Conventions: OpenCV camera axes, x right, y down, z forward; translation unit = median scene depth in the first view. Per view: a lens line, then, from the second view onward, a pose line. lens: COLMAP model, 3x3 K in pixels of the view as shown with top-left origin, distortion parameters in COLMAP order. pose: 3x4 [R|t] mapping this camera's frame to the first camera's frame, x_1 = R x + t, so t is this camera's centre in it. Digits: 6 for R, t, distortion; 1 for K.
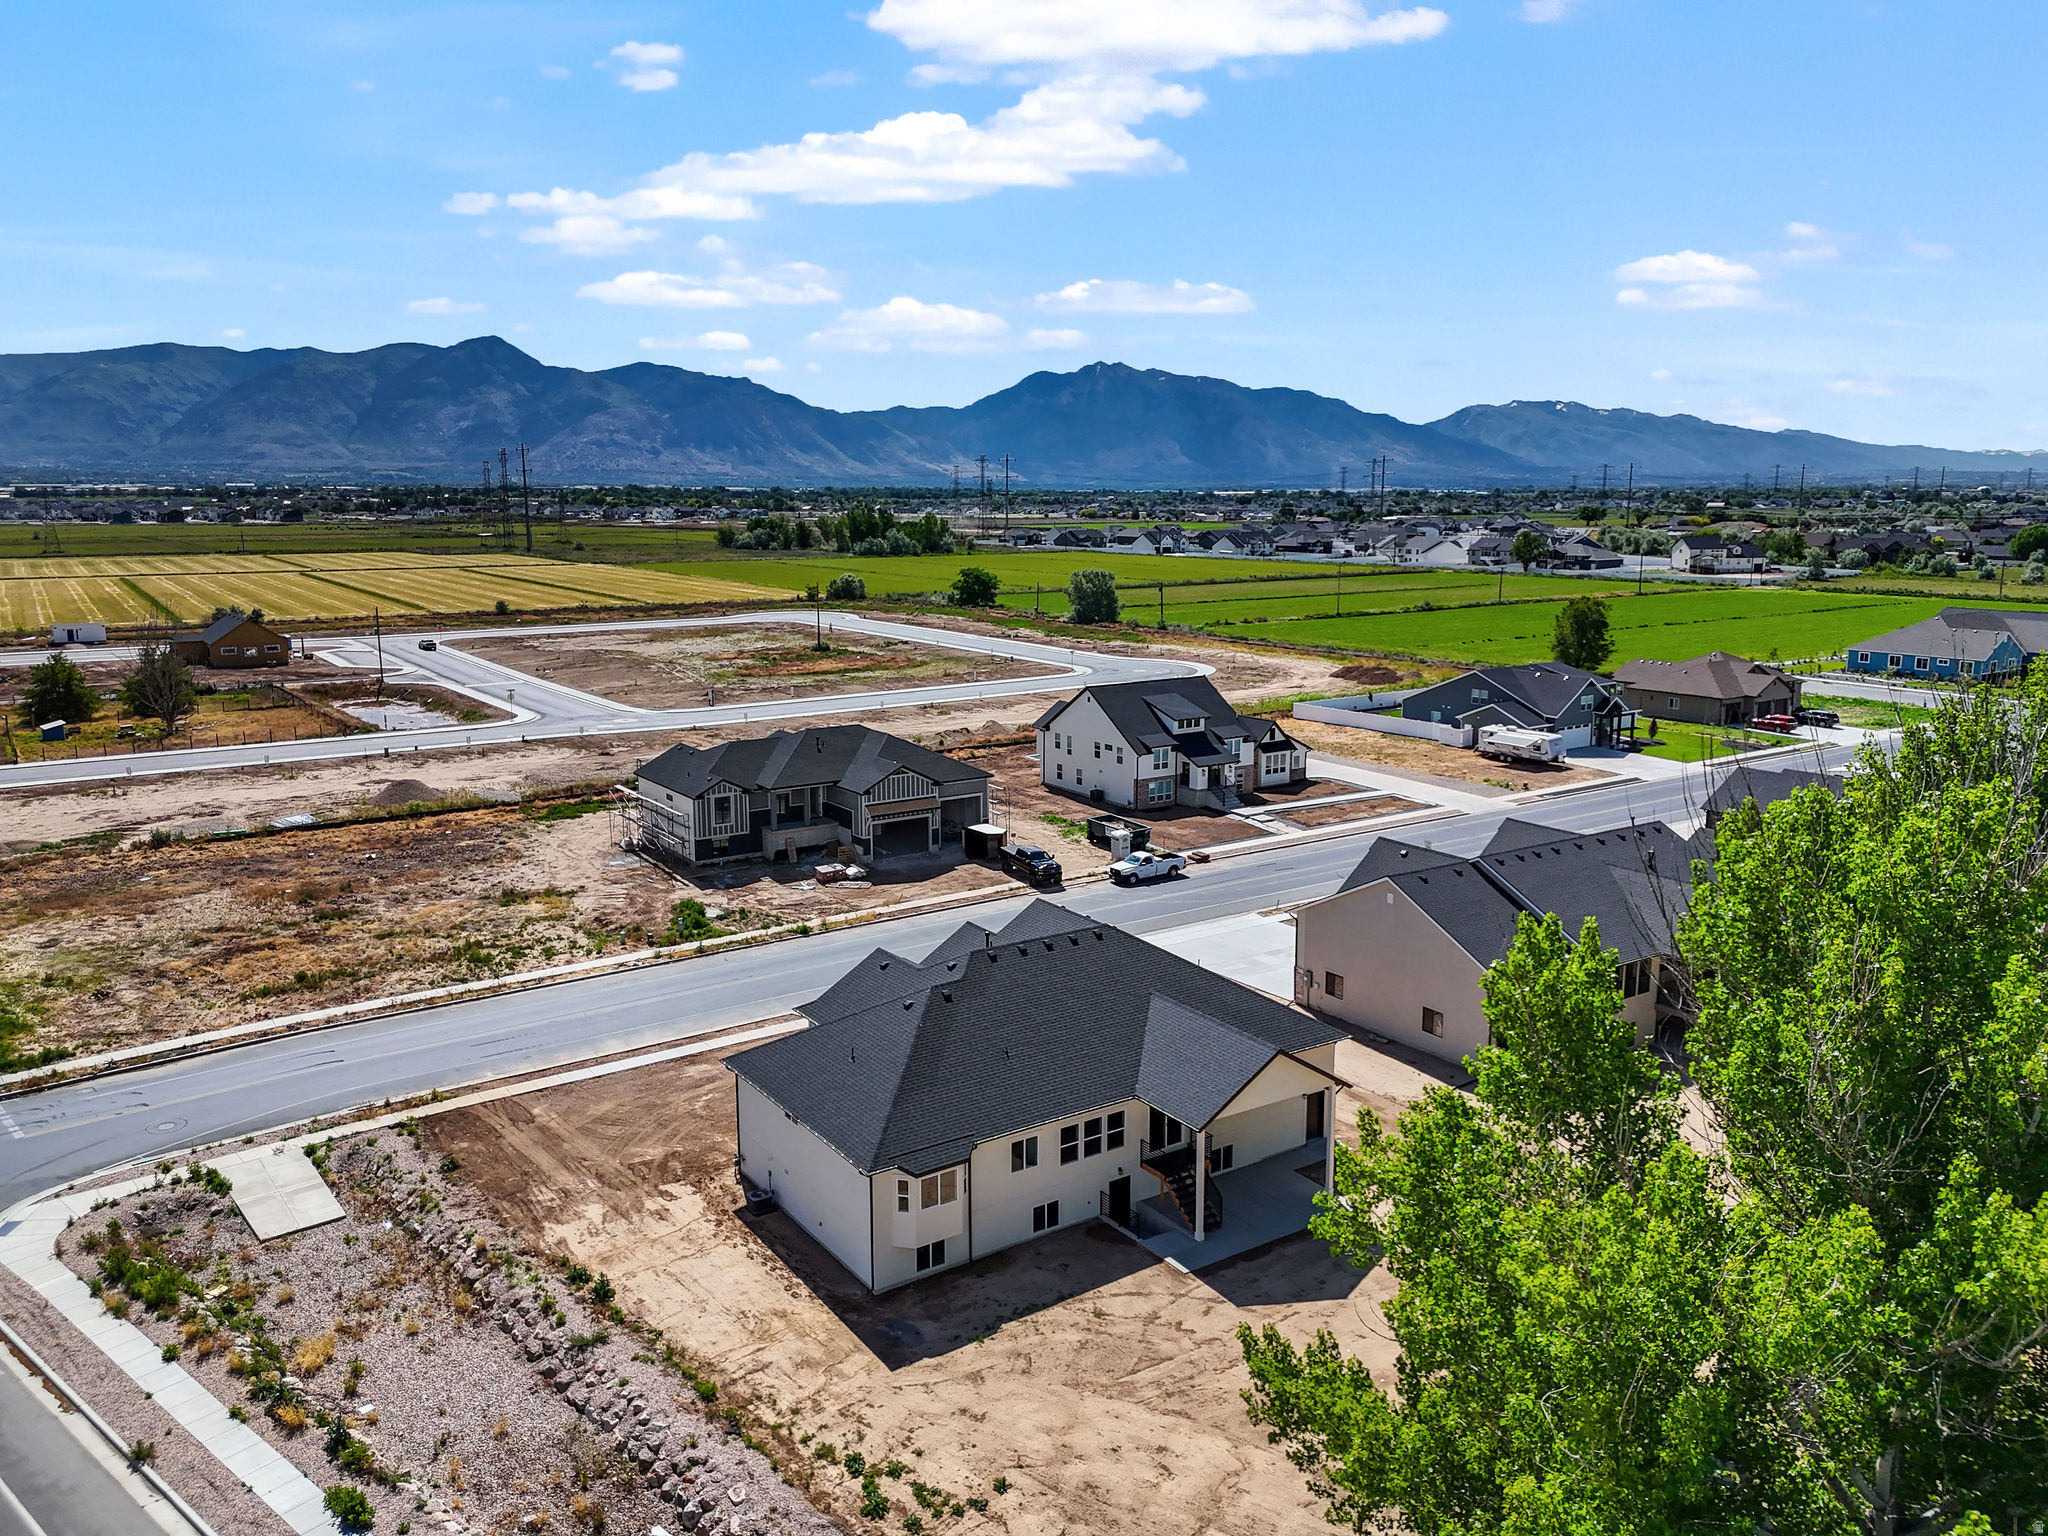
lens RADIAL K [[1497.0, 0, 1024.0], [0, 1497.0, 768.0], [0, 0, 1]] dist [0.105745, -0.132434]
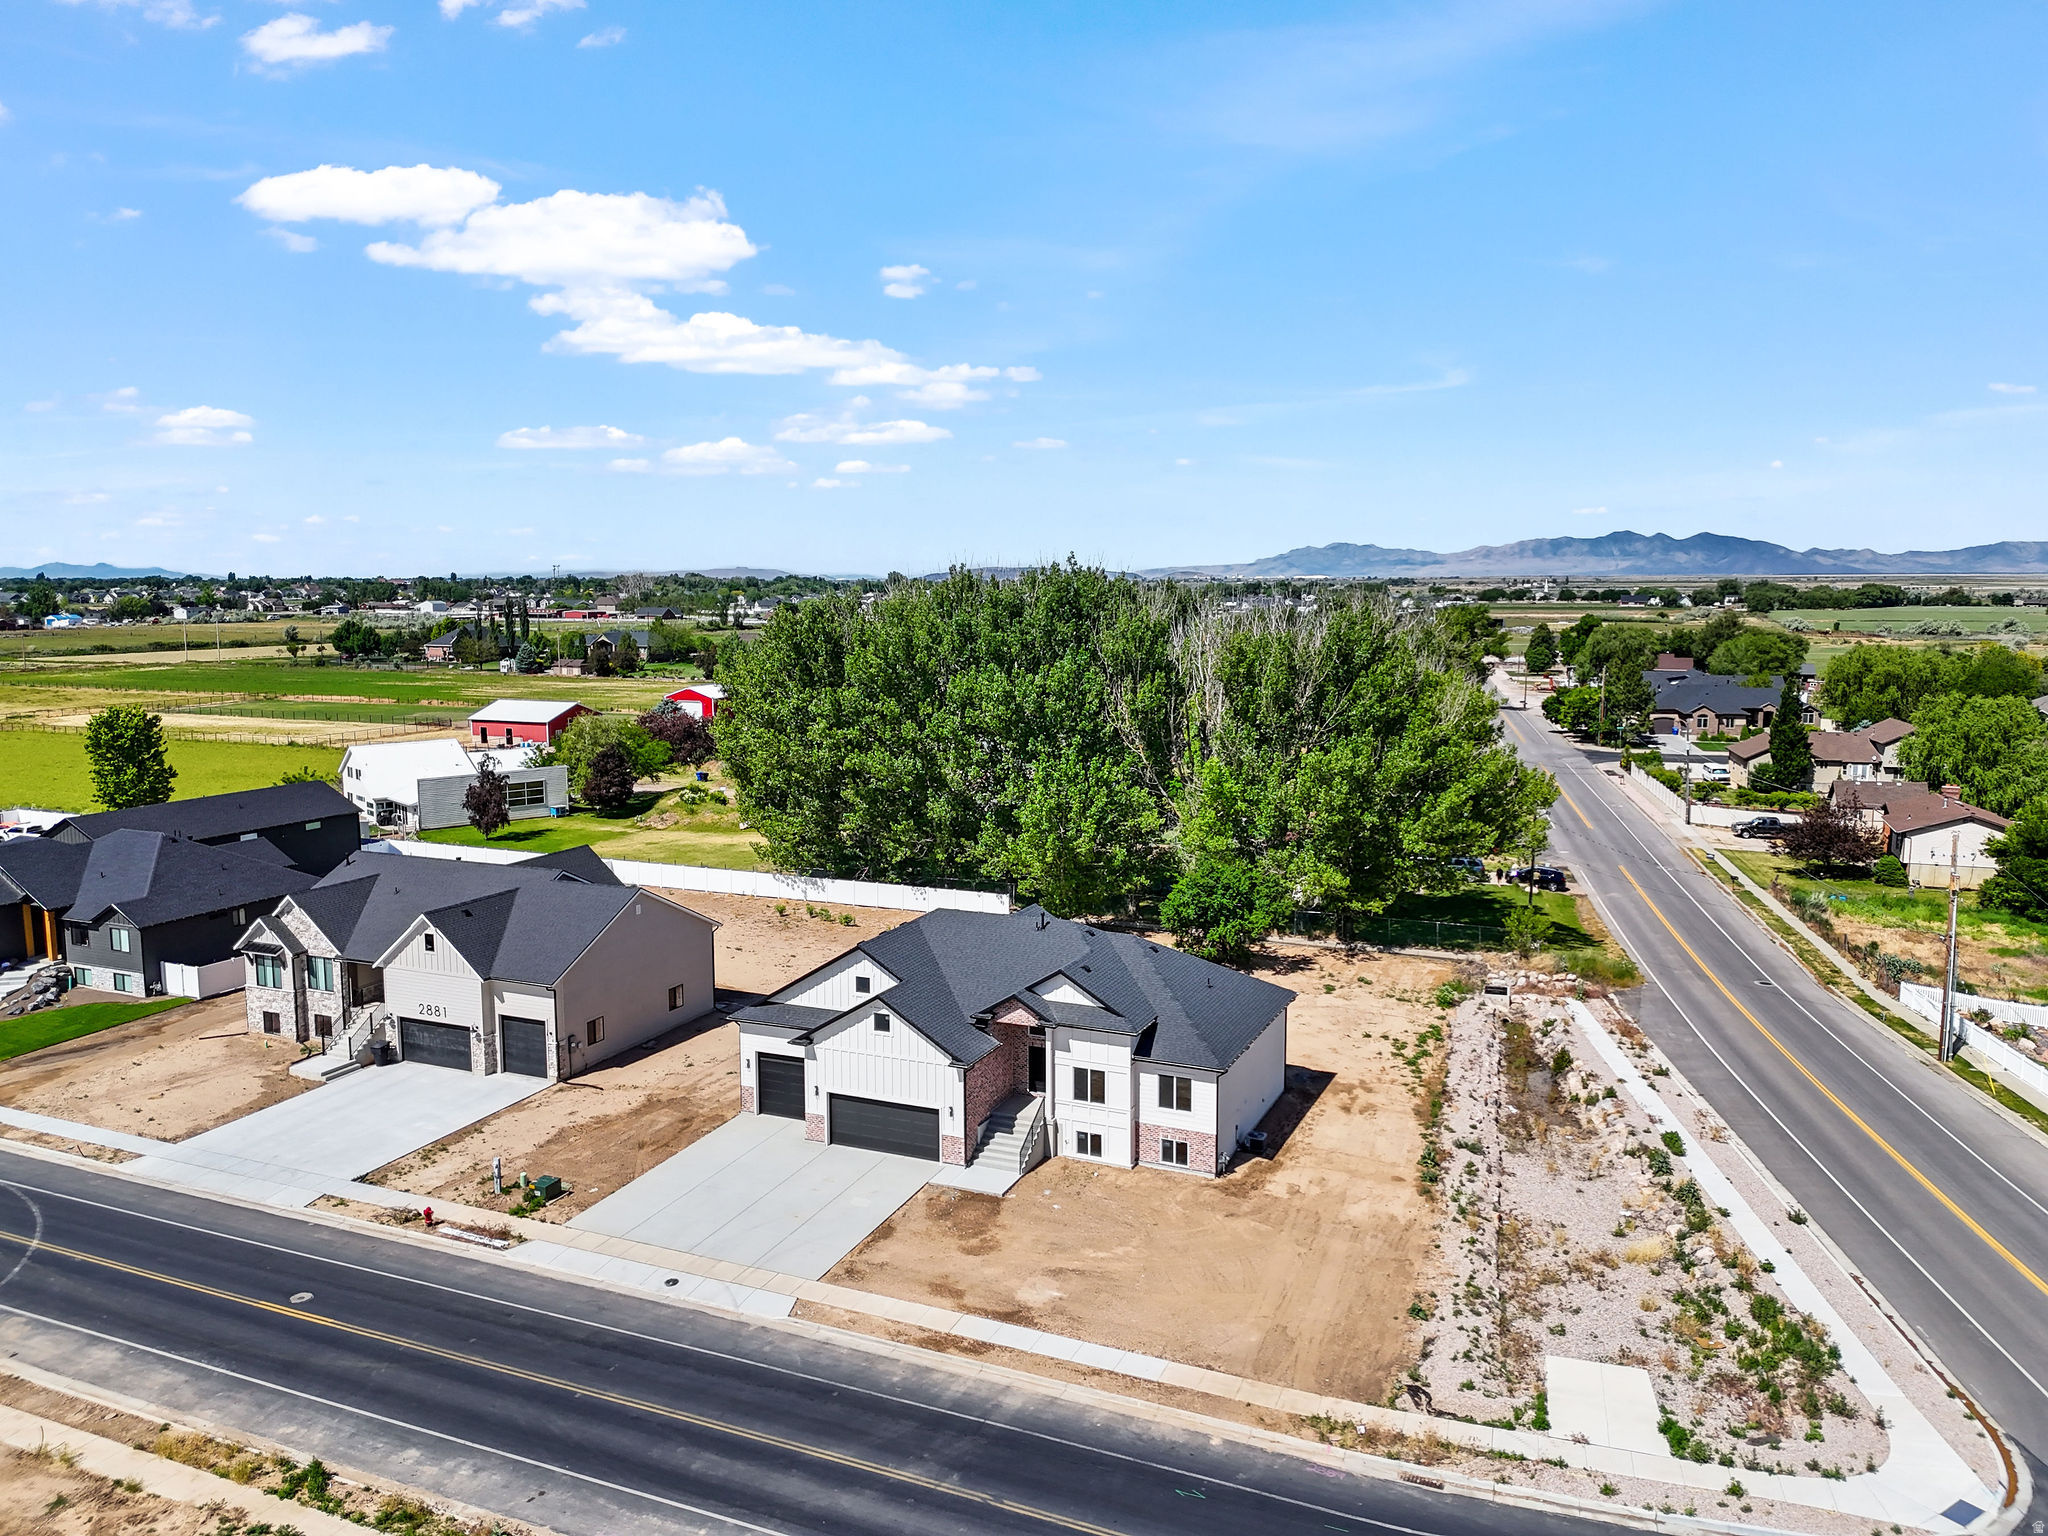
lens RADIAL K [[1488.0, 0, 1024.0], [0, 1488.0, 768.0], [0, 0, 1]] dist [0.097859, -0.126902]
pose [[-0.528706, -0.106059, 0.842153, -0.684703], [0.157698, 0.962616, 0.220233, -0.175256], [-0.834027, 0.249244, -0.492215, 1.120039]]
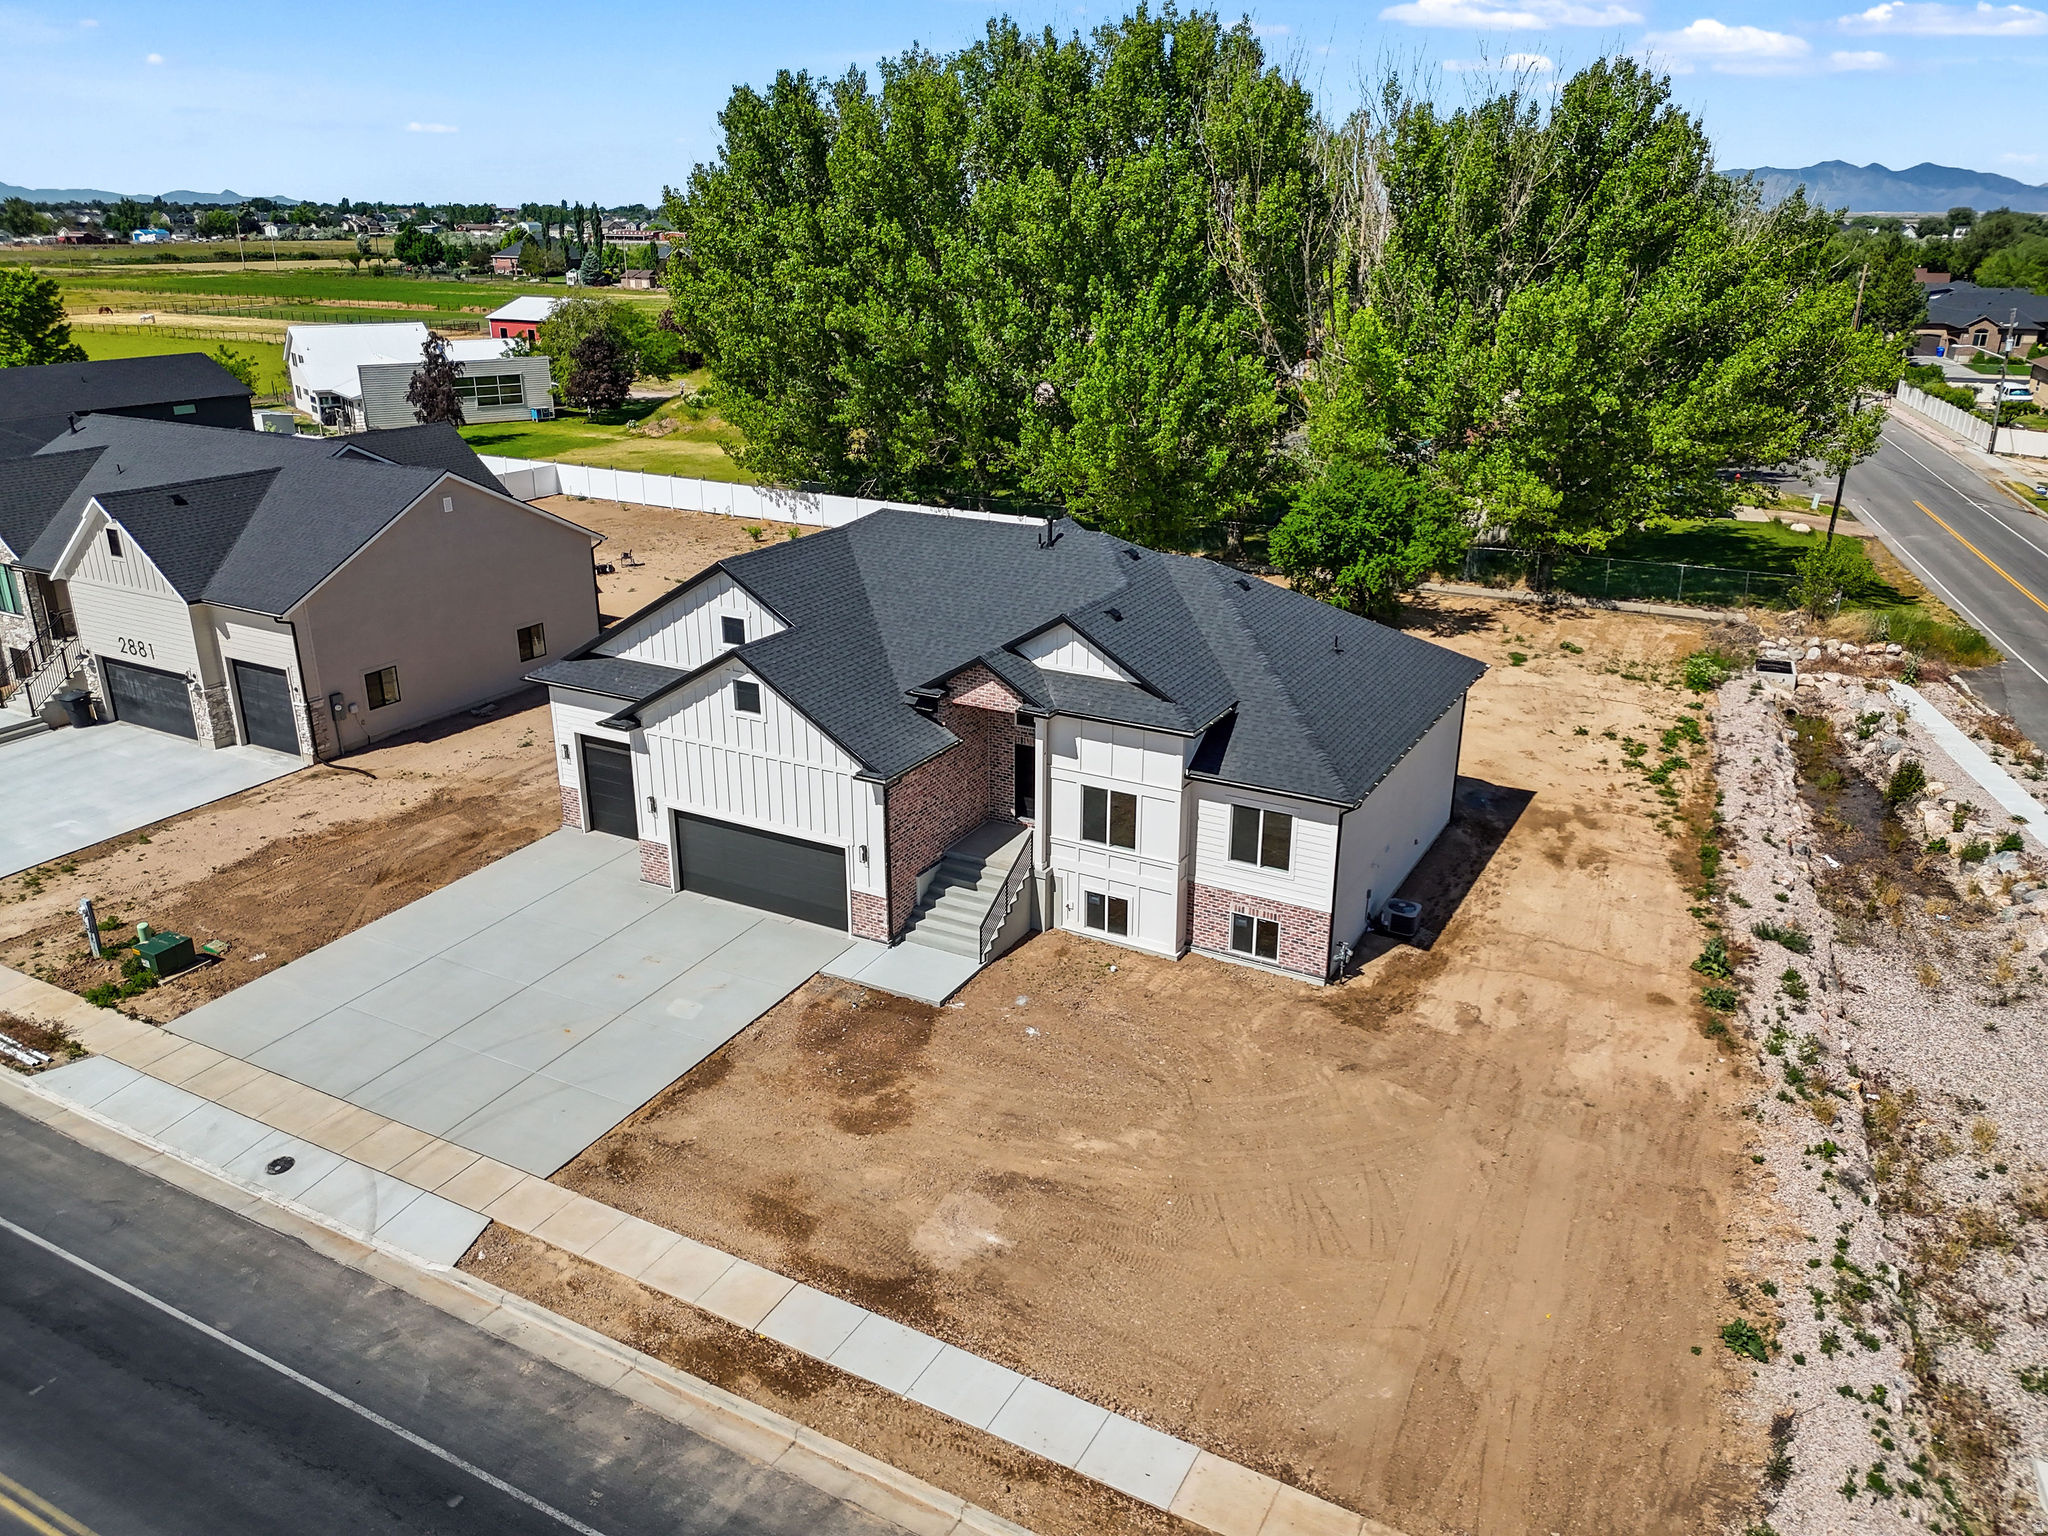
lens RADIAL K [[1480.2, 0, 1025.3], [0, 1480.2, 775.3], [0, 0, 1]] dist [0.102608, -0.123757]
pose [[-0.454493, -0.313784, 0.833652, -0.423756], [0.159488, 0.892108, 0.422737, -0.044014], [-0.876356, 0.325088, -0.355412, 0.930131]]
